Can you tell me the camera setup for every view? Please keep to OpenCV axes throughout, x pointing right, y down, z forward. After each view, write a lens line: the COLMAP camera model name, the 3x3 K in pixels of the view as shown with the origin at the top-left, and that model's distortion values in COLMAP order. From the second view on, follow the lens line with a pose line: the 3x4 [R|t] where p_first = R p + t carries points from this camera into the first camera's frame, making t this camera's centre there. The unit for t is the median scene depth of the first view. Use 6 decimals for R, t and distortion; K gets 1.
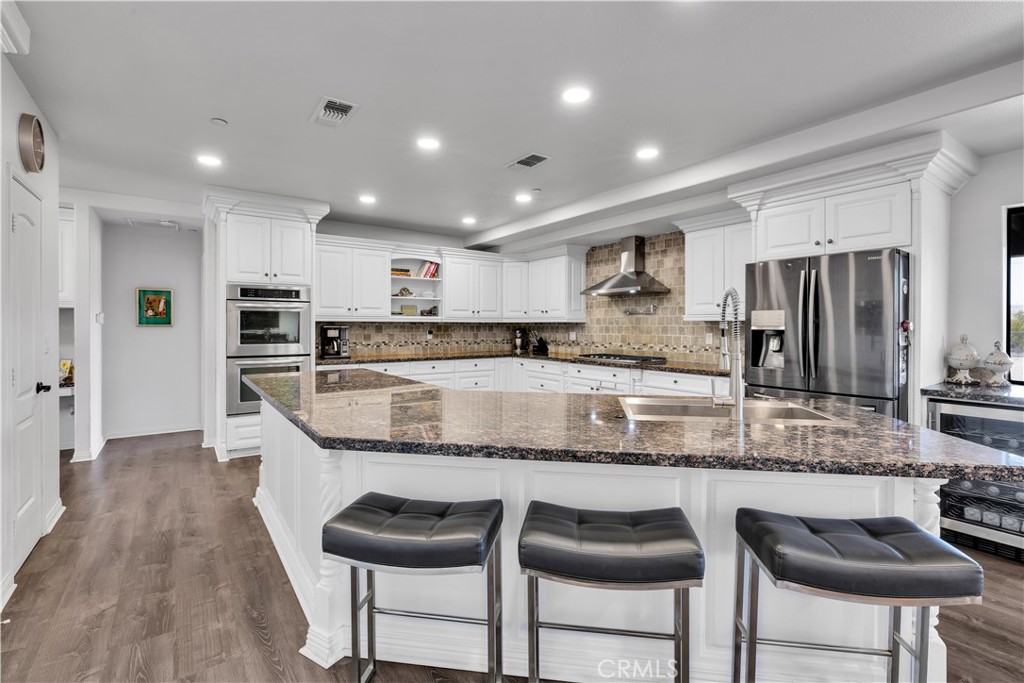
lens RADIAL K [[456.7, 0, 514.7], [0, 456.7, 327.8], [0, 0, 1]] dist [-0.009143, 0.001793]
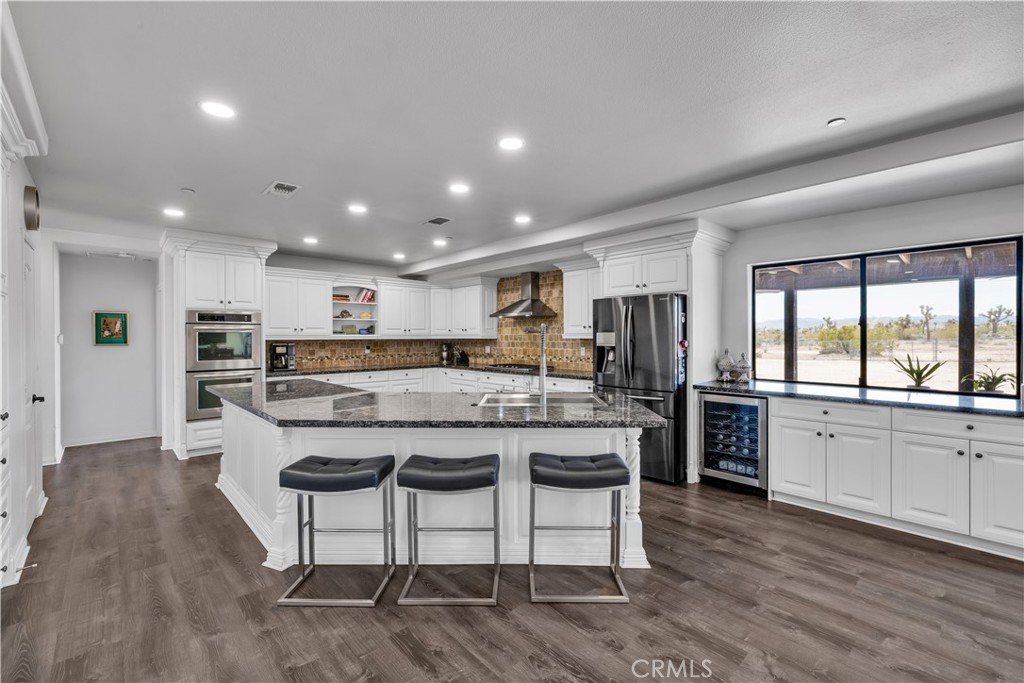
lens RADIAL K [[422.0, 0, 515.5], [0, 422.0, 339.1], [0, 0, 1]] dist [0.001302, -0.001499]
pose [[0.991214, -0.006991, 0.132079, 0.072106], [0.006999, 0.999975, 0.000399, -0.014653], [-0.132079, 0.000529, 0.991239, -0.199127]]
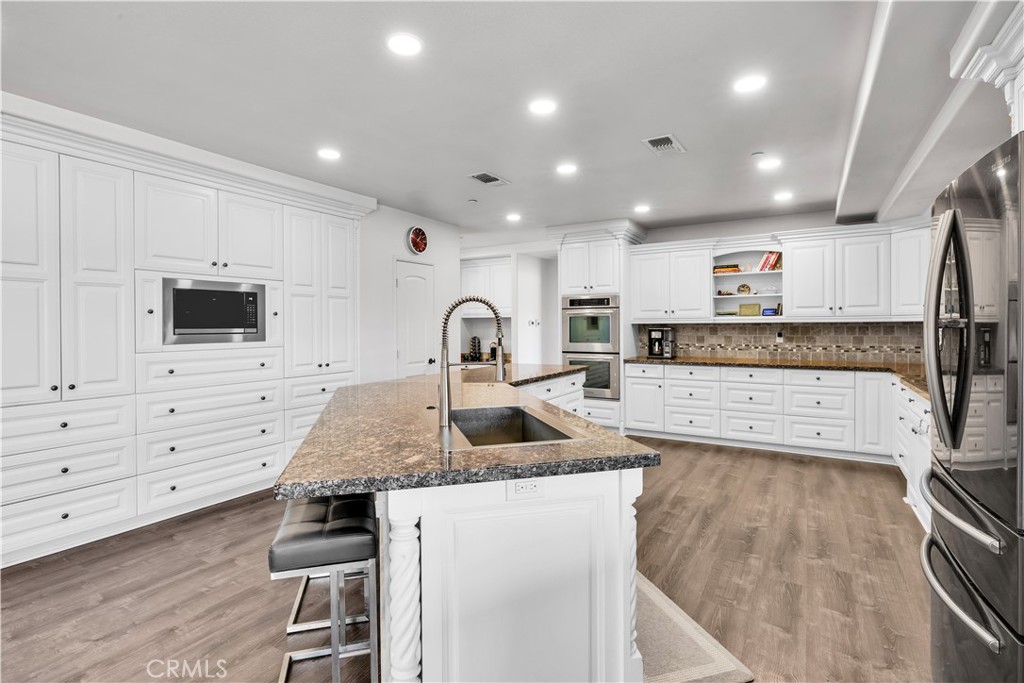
lens RADIAL K [[490.5, 0, 512.4], [0, 490.5, 326.8], [0, 0, 1]] dist [-0.008339, 0.000810]
pose [[0.406550, -0.002397, -0.913626, 0.612384], [0.003587, 0.999993, -0.001027, -0.007935], [0.913622, -0.002860, 0.406555, 0.270947]]
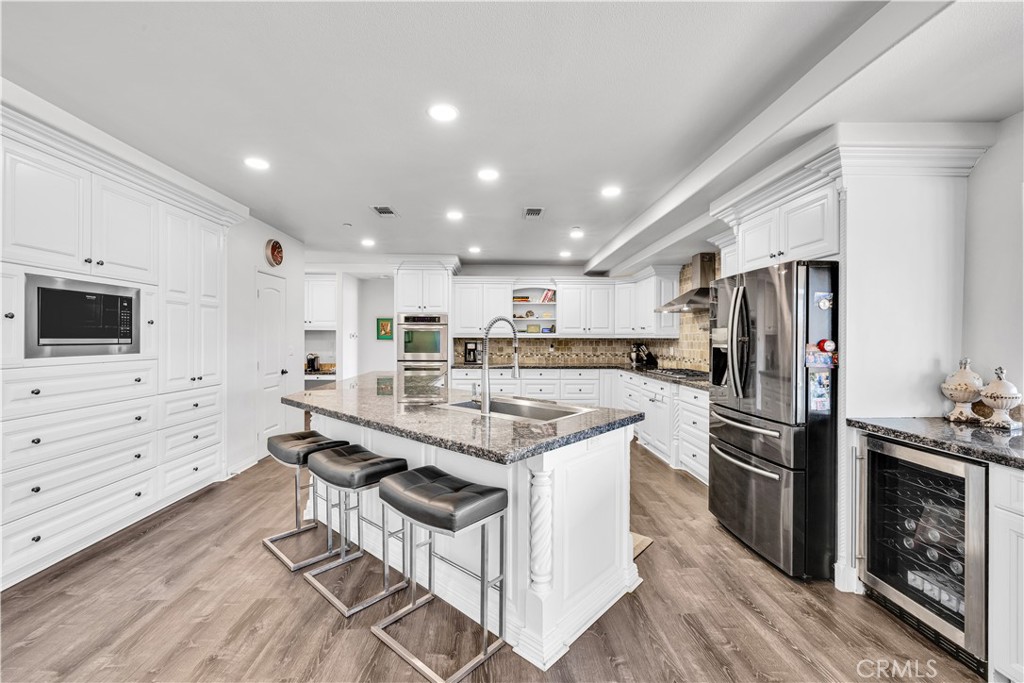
lens RADIAL K [[422.0, 0, 514.9], [0, 422.0, 338.3], [0, 0, 1]] dist [0.001302, -0.001499]
pose [[0.841607, 0.000801, -0.540090, 0.487485], [-0.004209, 0.999978, -0.005075, -0.007182], [0.540075, 0.006544, 0.841592, -0.011194]]
